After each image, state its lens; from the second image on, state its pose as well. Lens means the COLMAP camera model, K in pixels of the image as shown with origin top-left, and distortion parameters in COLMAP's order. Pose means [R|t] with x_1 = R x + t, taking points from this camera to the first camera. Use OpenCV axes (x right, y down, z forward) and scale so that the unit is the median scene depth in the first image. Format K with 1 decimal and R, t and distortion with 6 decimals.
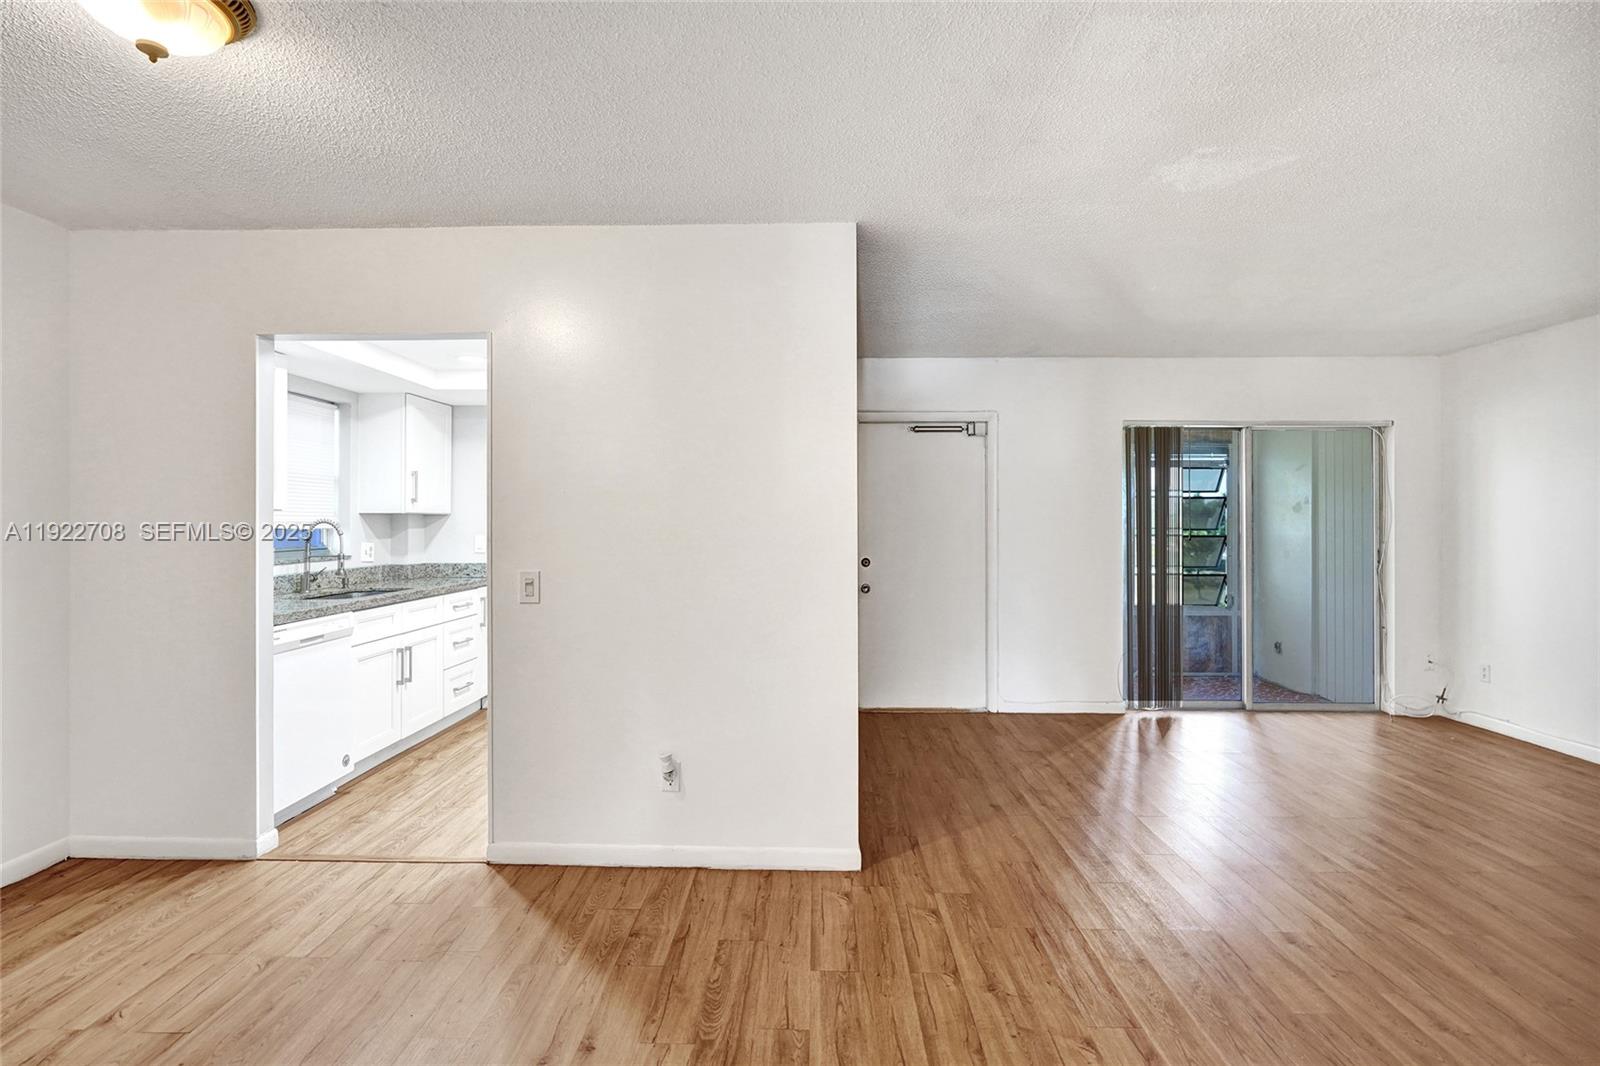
lens RADIAL K [[734.3, 0, 804.4], [0, 734.3, 516.7], [0, 0, 1]] dist [-0.005220, 0.006843]
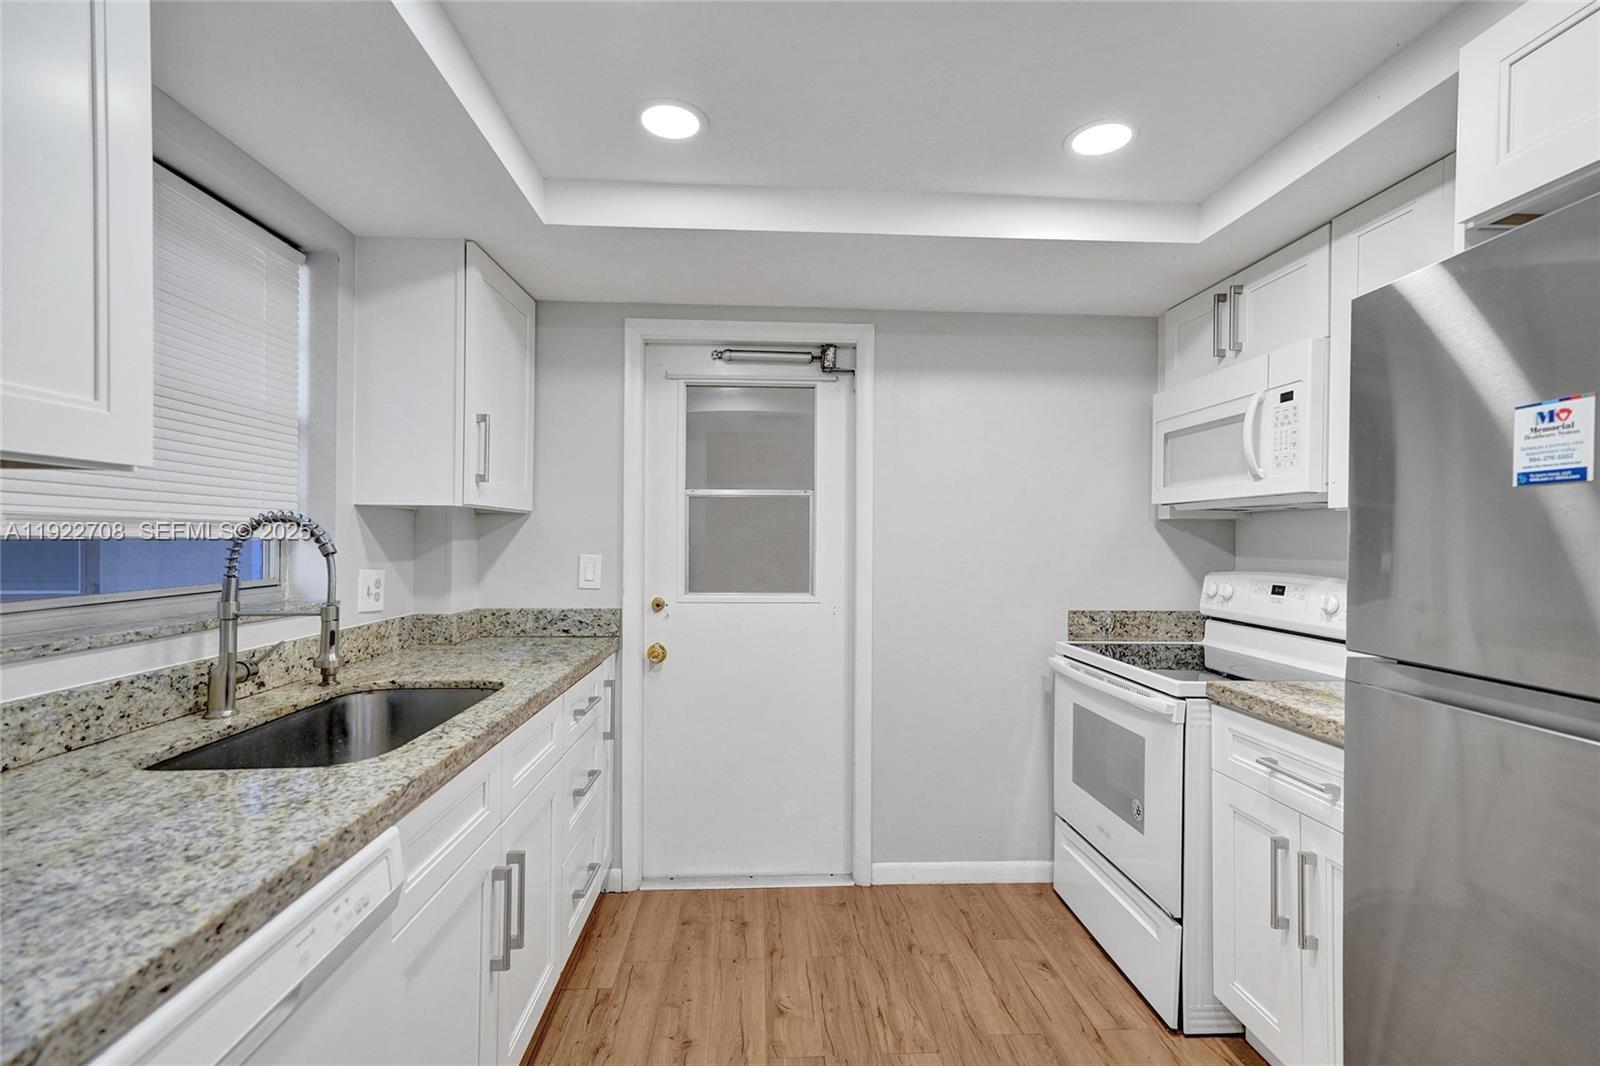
lens RADIAL K [[734.3, 0, 821.9], [0, 734.3, 529.0], [0, 0, 1]] dist [-0.005220, 0.006843]
pose [[0.995496, 0.010533, 0.094212, -0.421866], [-0.009817, 0.999919, -0.008069, 0.012811], [-0.094289, 0.007108, 0.995519, 0.612099]]
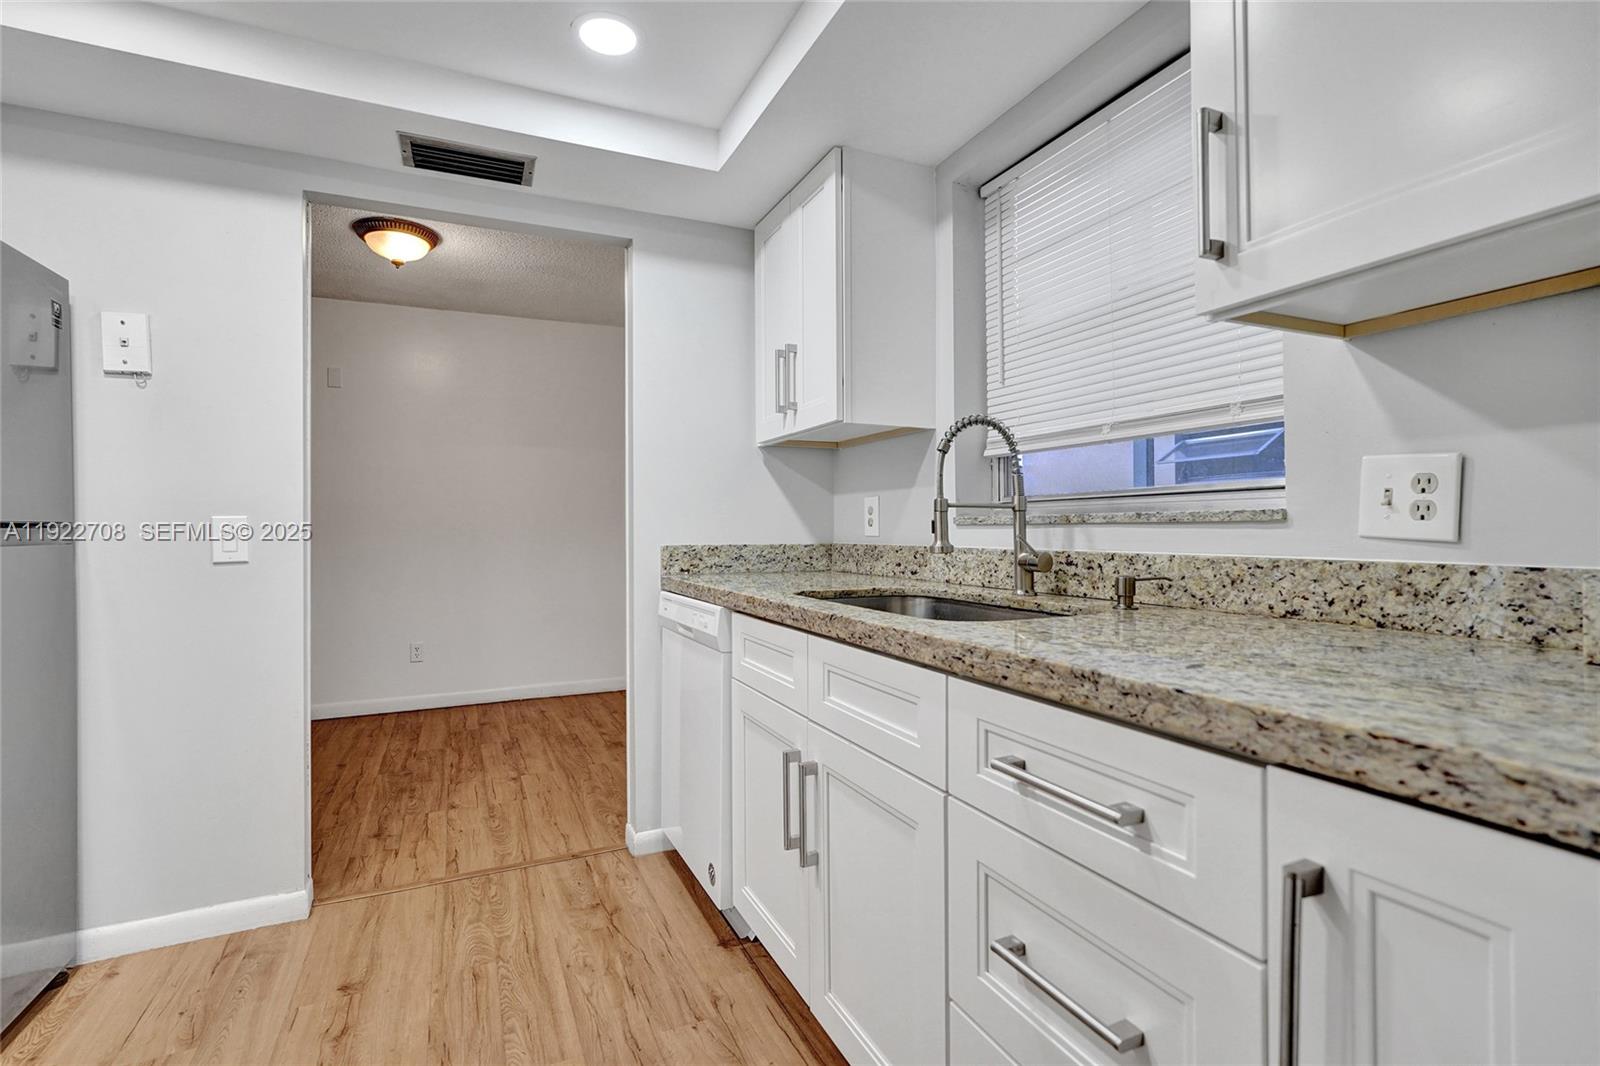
lens RADIAL K [[734.3, 0, 796.9], [0, 734.3, 541.4], [0, 0, 1]] dist [-0.005220, 0.006843]
pose [[-0.899721, 0.013606, -0.436252, -0.385592], [0.008224, 0.999865, 0.014223, 0.066773], [0.436387, 0.009209, -0.899712, 1.309089]]
